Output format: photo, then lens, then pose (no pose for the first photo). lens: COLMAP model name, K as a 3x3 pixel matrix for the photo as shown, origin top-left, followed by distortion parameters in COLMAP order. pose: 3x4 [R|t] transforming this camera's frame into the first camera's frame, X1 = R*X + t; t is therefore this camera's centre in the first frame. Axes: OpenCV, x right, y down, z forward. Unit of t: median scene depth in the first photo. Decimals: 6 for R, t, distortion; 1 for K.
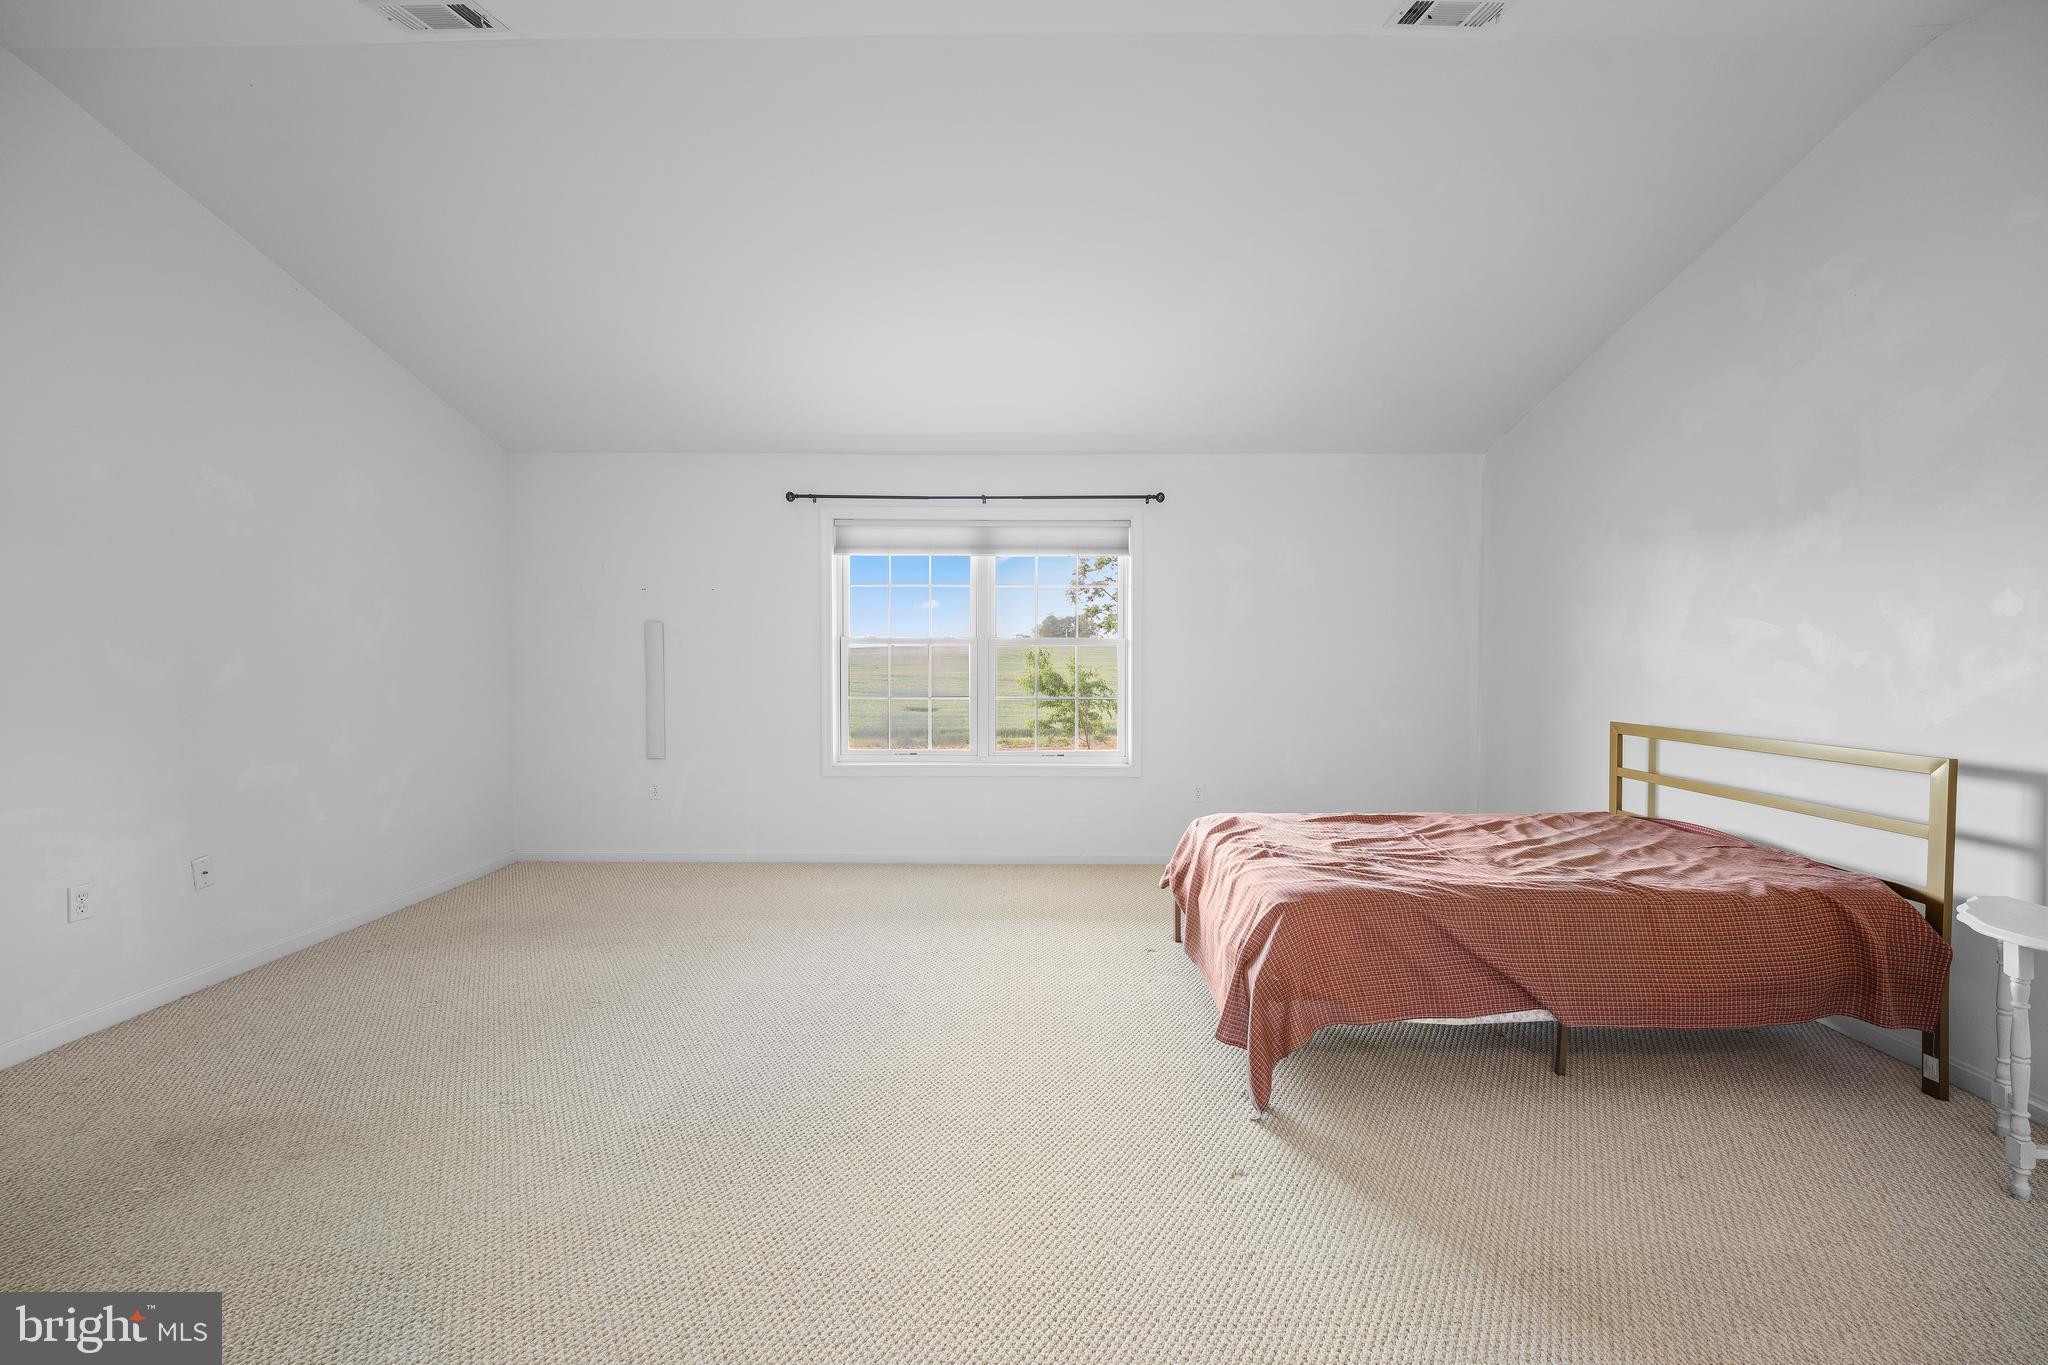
lens RADIAL K [[846.6, 0, 1027.1], [0, 846.6, 679.6], [0, 0, 1]] dist [-0.007164, -0.004595]
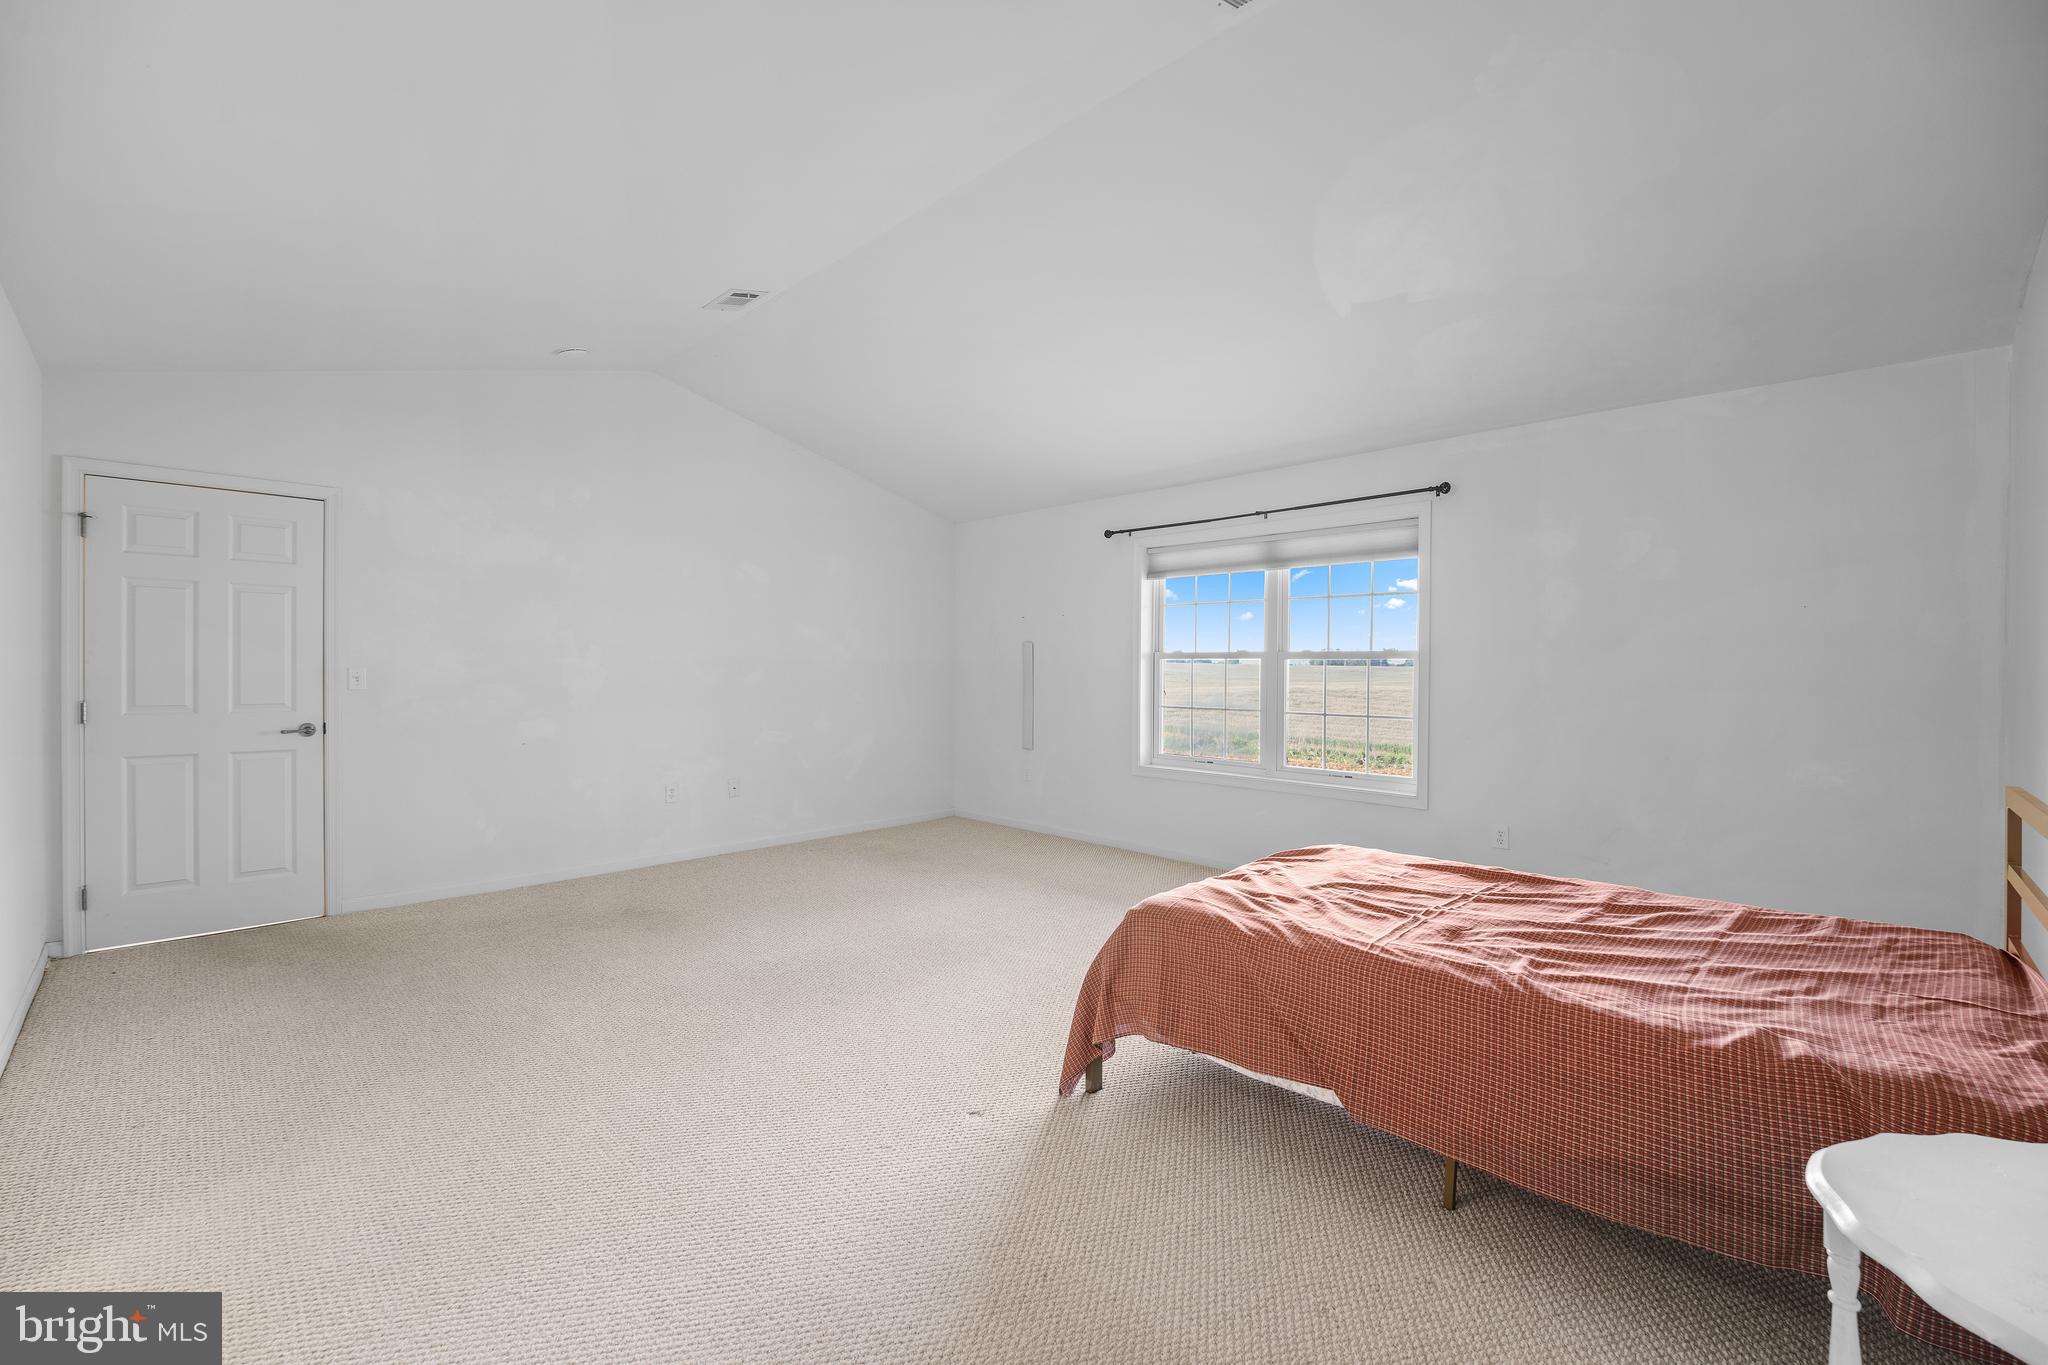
lens RADIAL K [[846.6, 0, 1029.7], [0, 846.6, 679.6], [0, 0, 1]] dist [-0.007164, -0.004595]
pose [[0.714706, 0.009950, -0.699354, 0.469242], [-0.021200, 0.999748, -0.007441, -0.002370], [0.699103, 0.020144, 0.714737, 0.086572]]
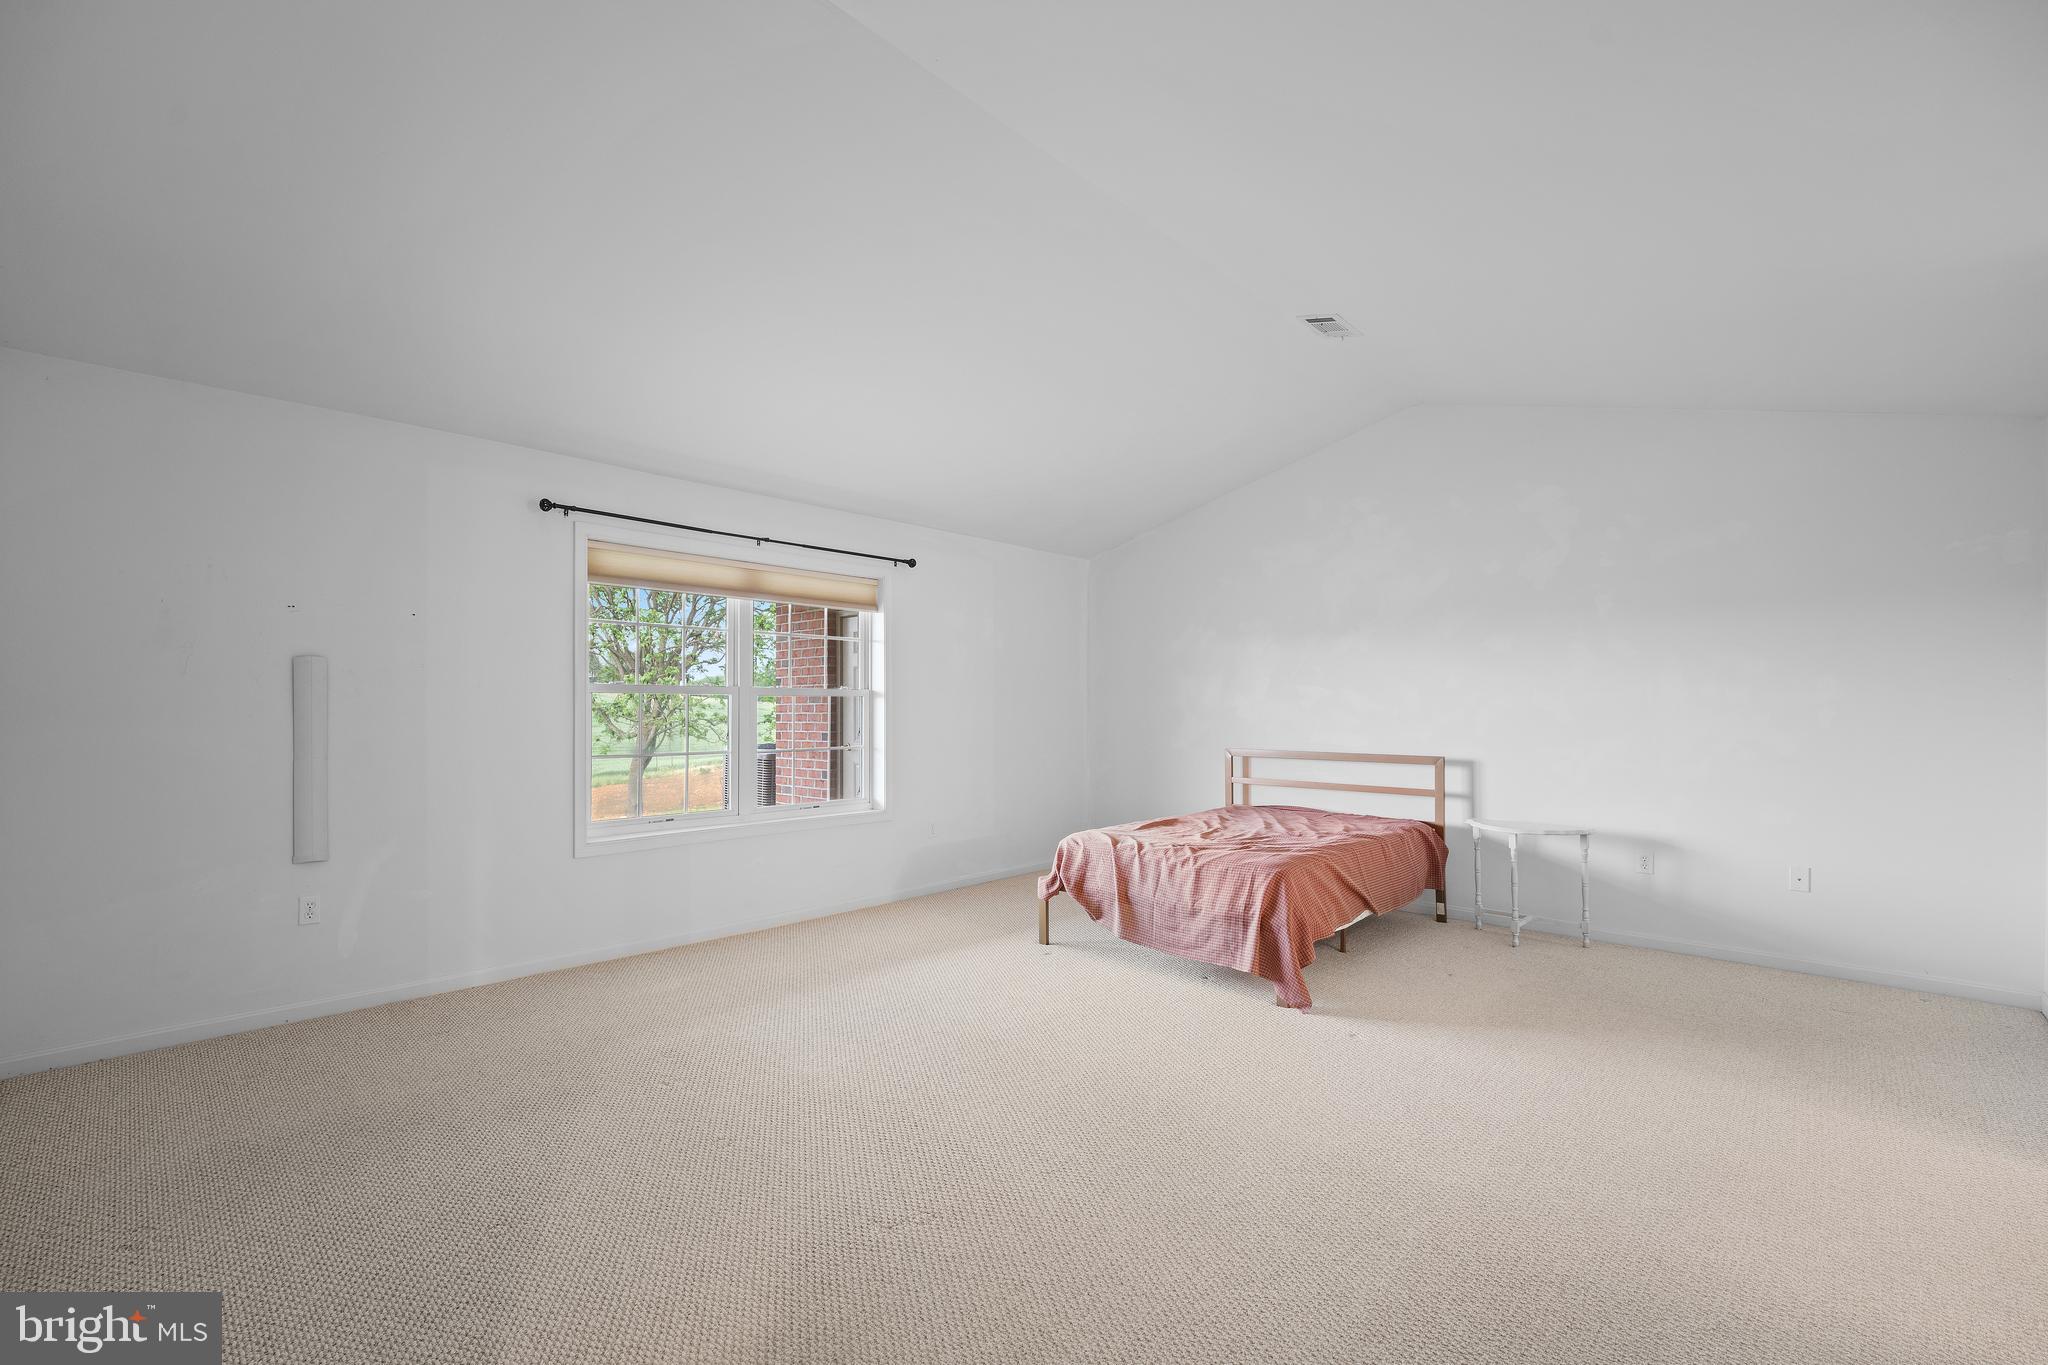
lens RADIAL K [[846.6, 0, 1024.3], [0, 846.6, 717.7], [0, 0, 1]] dist [-0.007164, -0.004595]
pose [[0.689902, -0.010738, 0.723823, -0.544507], [0.016874, 0.999857, -0.001250, -0.010273], [-0.723706, 0.013076, 0.689985, 0.140822]]
